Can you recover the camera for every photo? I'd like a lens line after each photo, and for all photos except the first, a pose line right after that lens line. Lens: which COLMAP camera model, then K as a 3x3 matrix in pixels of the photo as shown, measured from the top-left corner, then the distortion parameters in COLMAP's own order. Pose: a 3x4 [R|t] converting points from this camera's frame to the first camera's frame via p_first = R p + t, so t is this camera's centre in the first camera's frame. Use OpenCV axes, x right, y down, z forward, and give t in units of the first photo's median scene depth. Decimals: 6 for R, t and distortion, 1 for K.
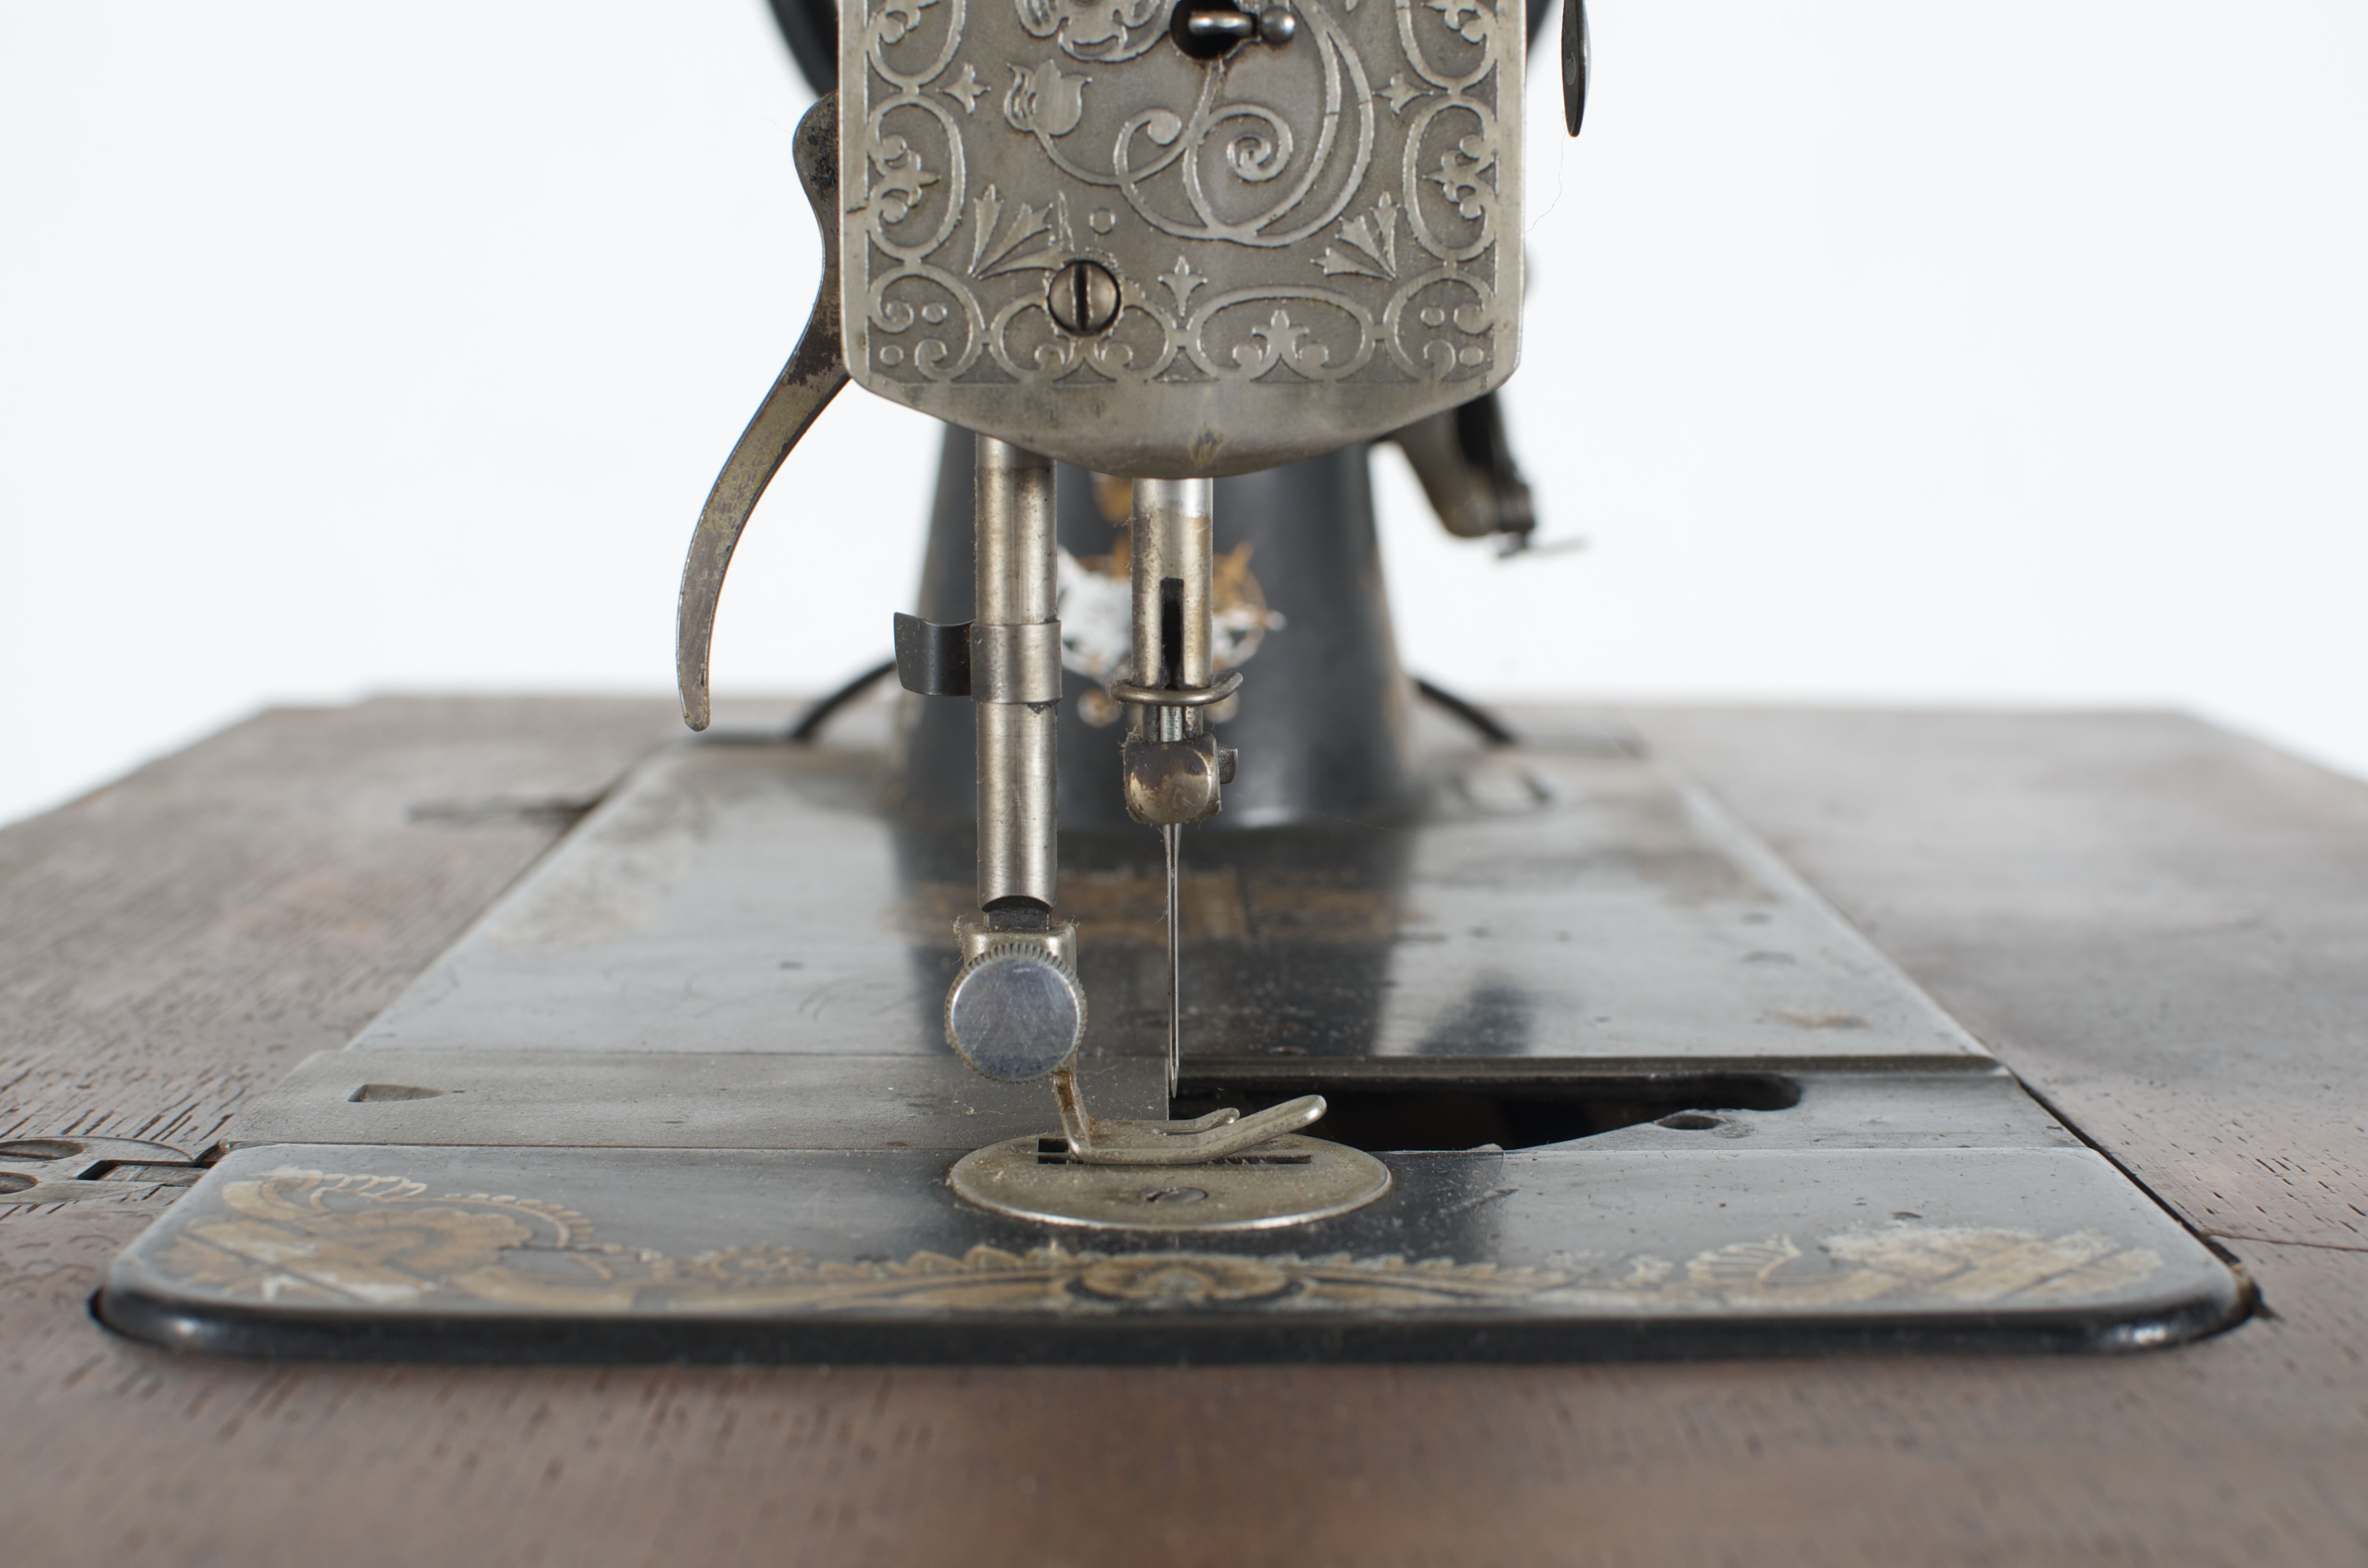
lens RADIAL K [[3619.9, 0, 1200.6], [0, 3619.9, 782.1], [0, 0, 1]] dist [-0.208853, 0.101128]
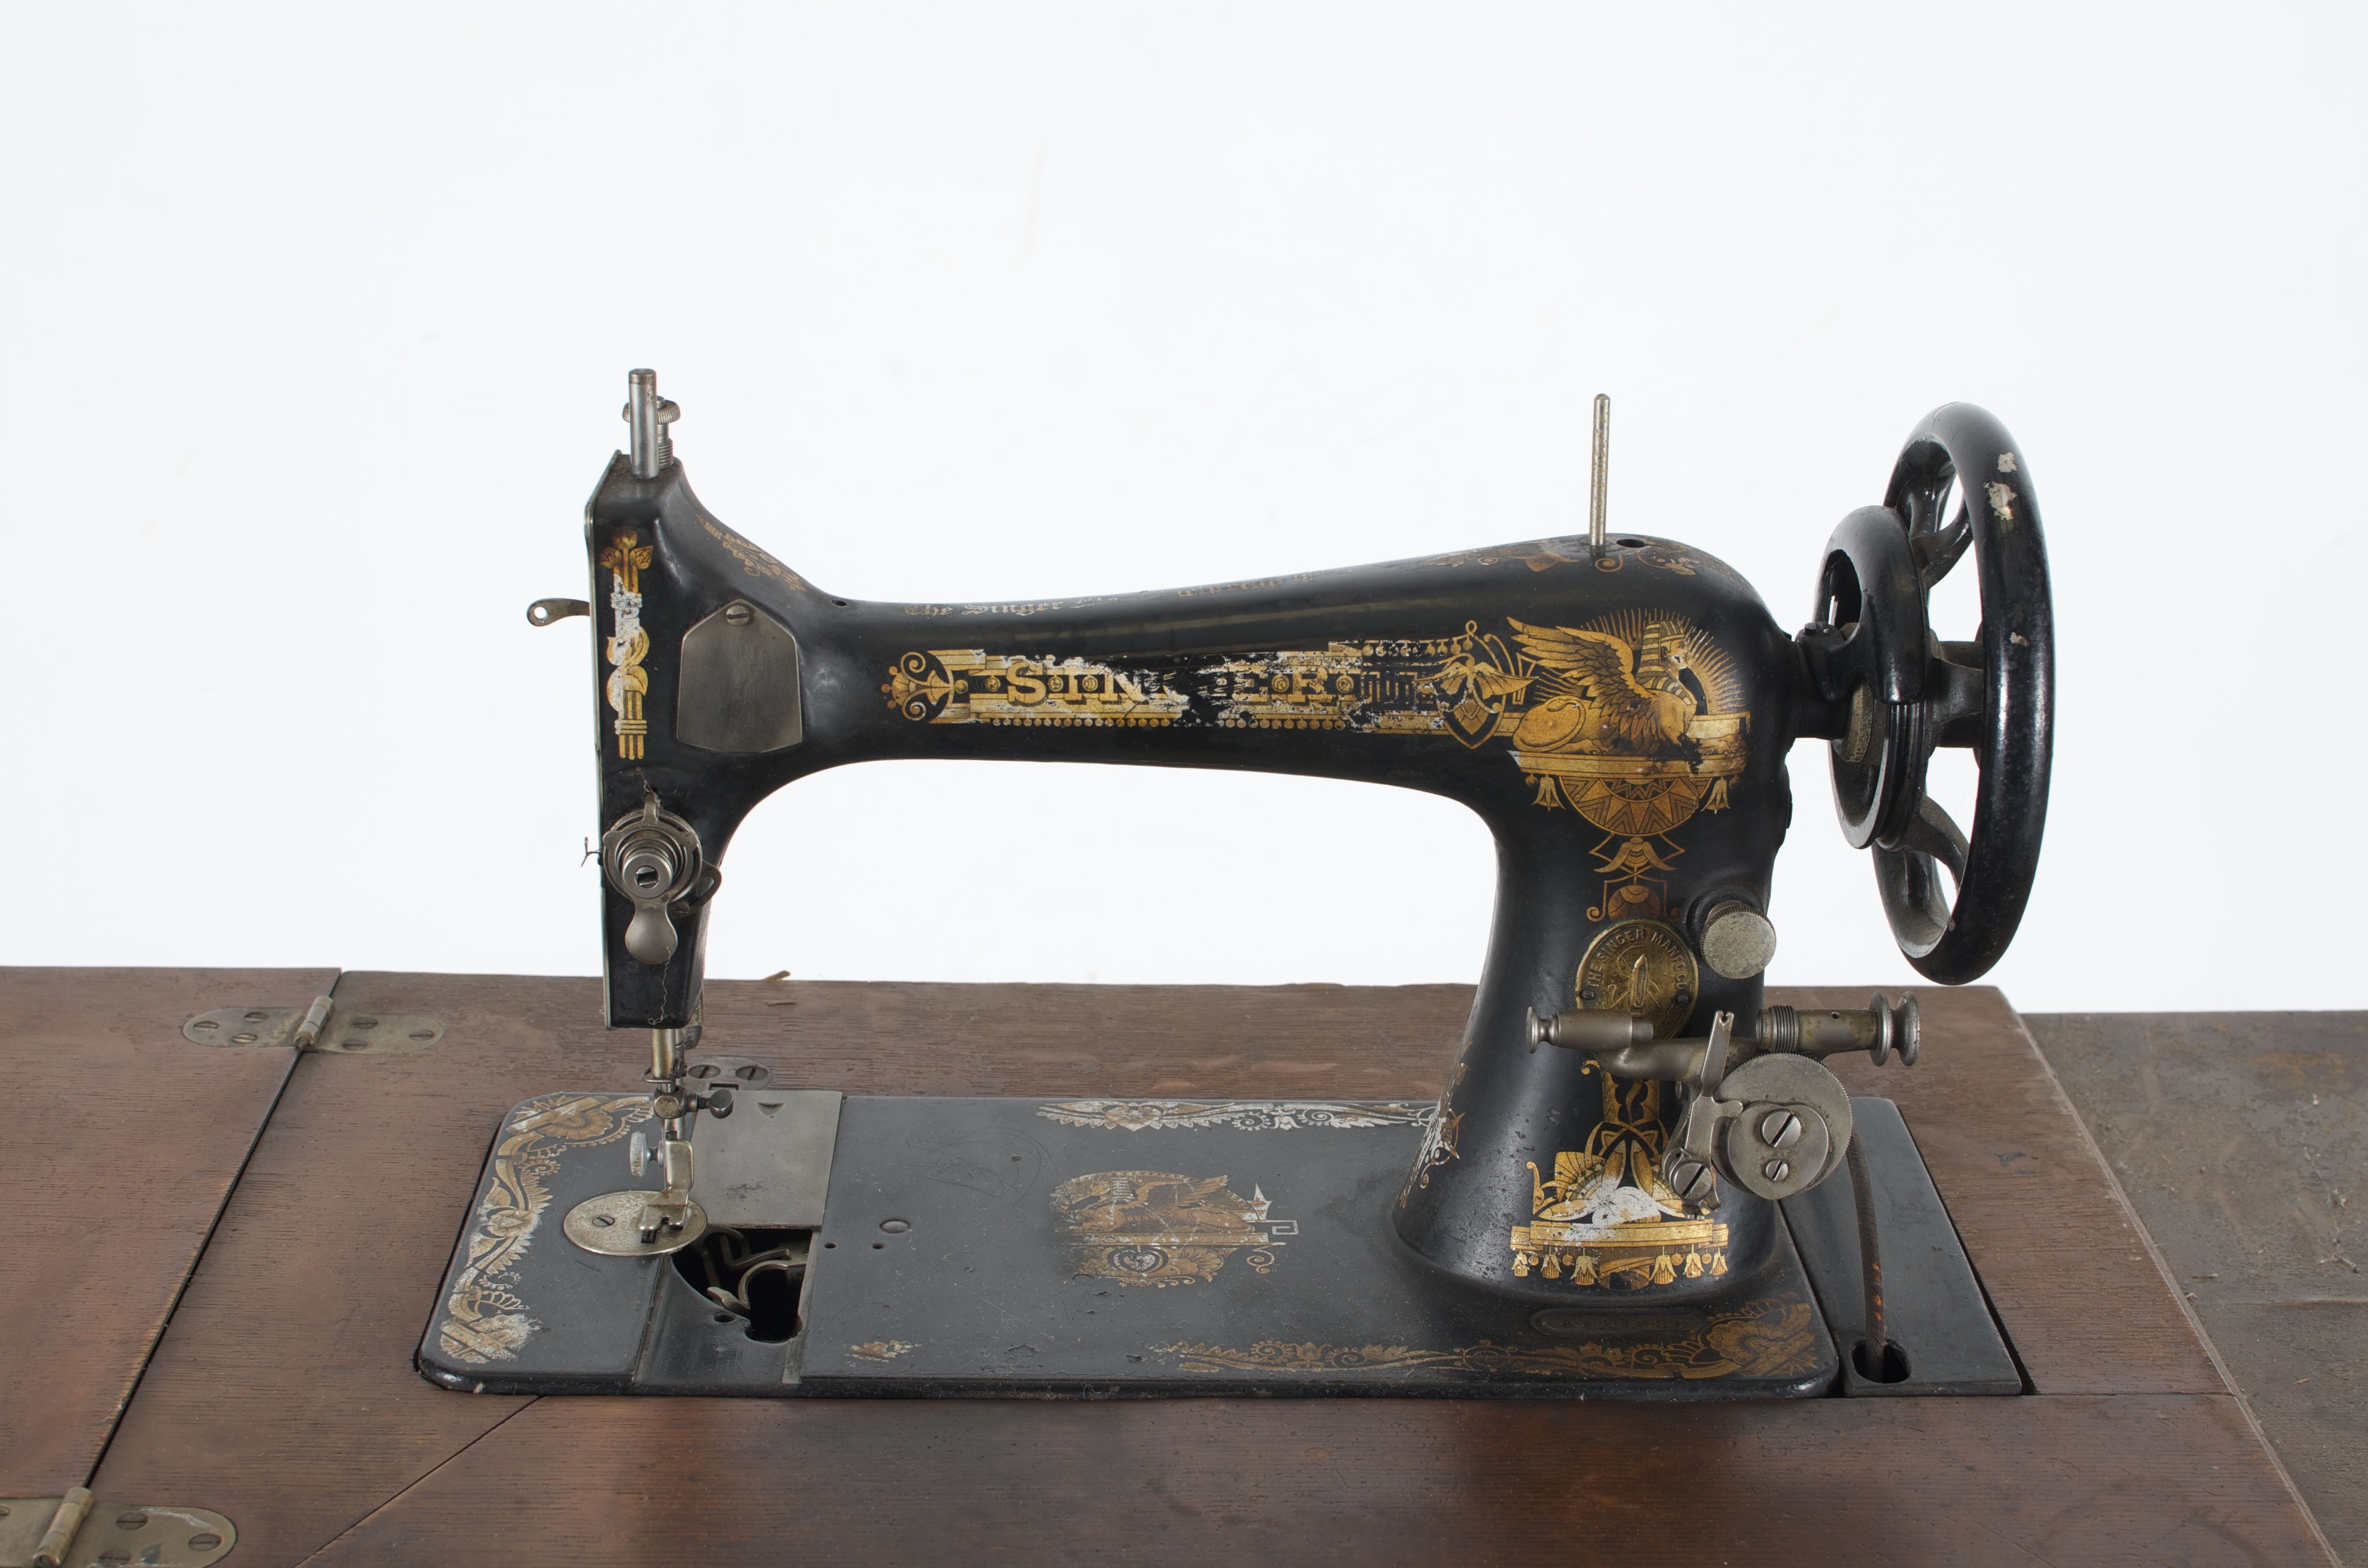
lens RADIAL K [[3601.3, 0, 1184.0], [0, 3601.3, 784.0], [0, 0, 1]] dist [-0.182713, 0.024068]
pose [[0.005237, 0.331634, -0.943394, 2.857821], [-0.145640, 0.933600, 0.327383, -1.360318], [0.989324, 0.135682, 0.053188, 1.297171]]
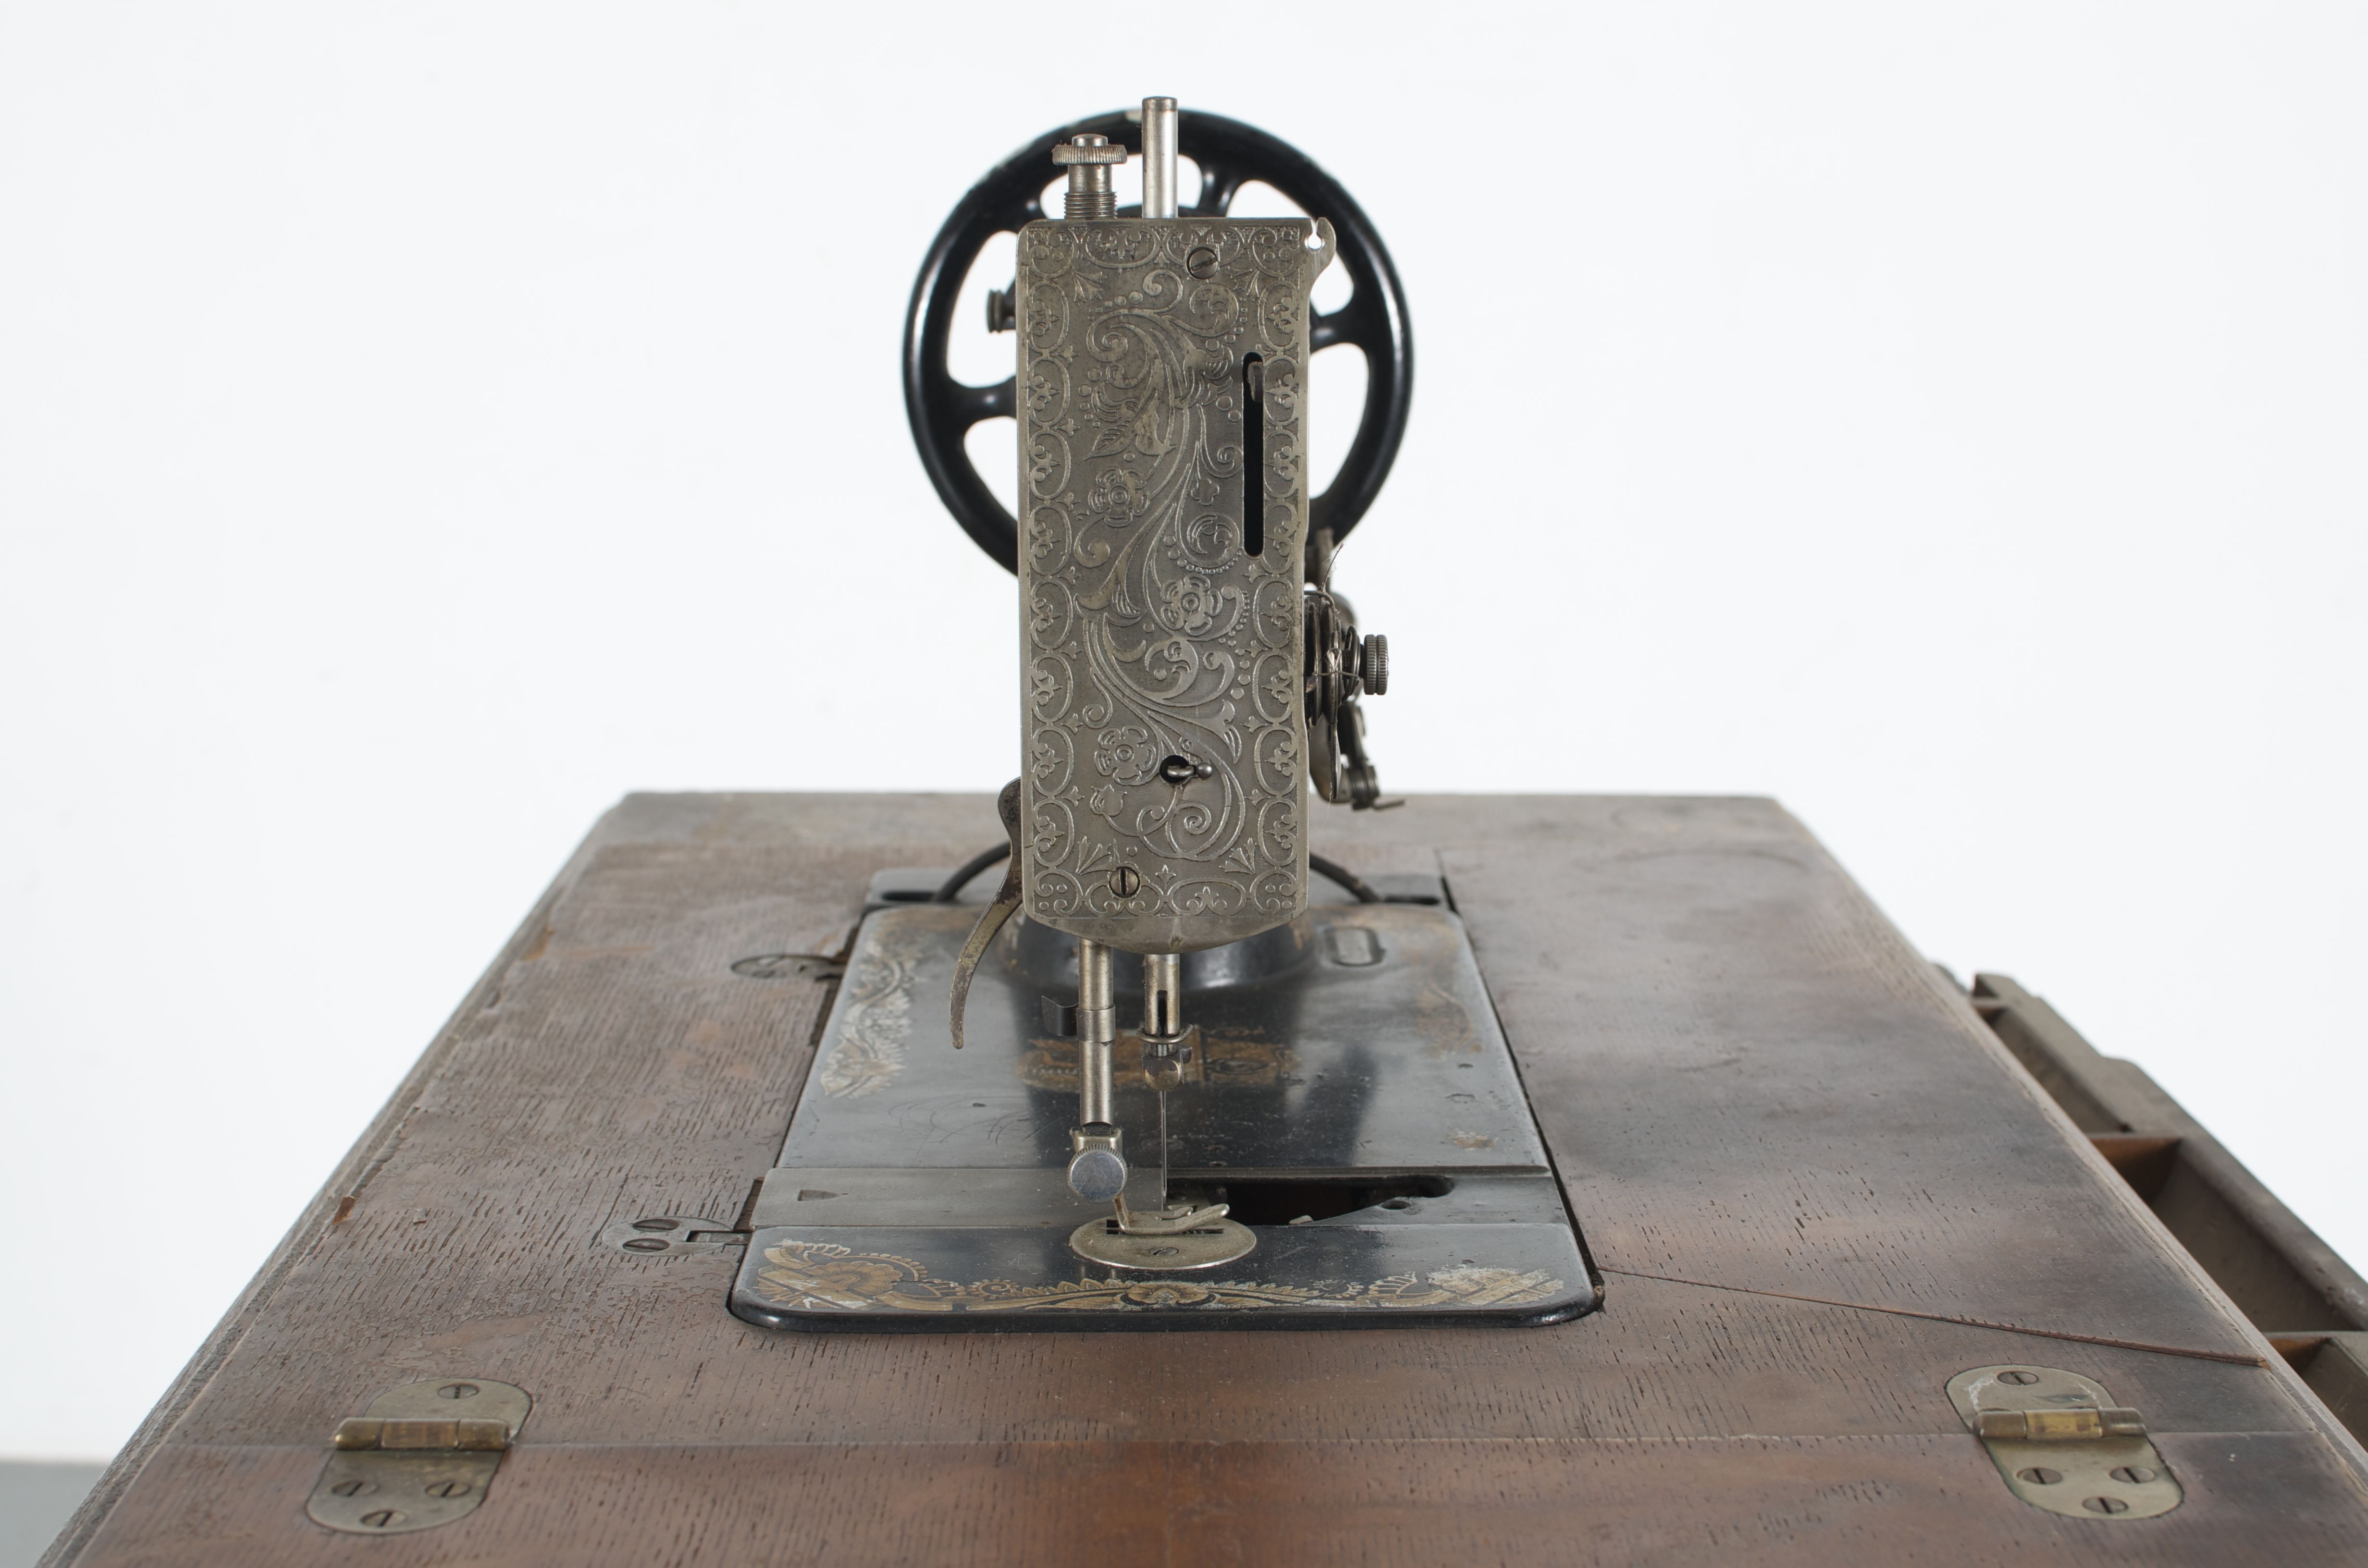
lens RADIAL K [[3601.3, 0, 1184.0], [0, 3601.3, 784.0], [0, 0, 1]] dist [-0.182713, 0.024068]
pose [[0.999955, -0.005201, -0.007882, 0.026359], [0.005676, 0.998095, 0.061432, -0.345835], [0.007547, -0.061474, 0.998080, -1.377784]]
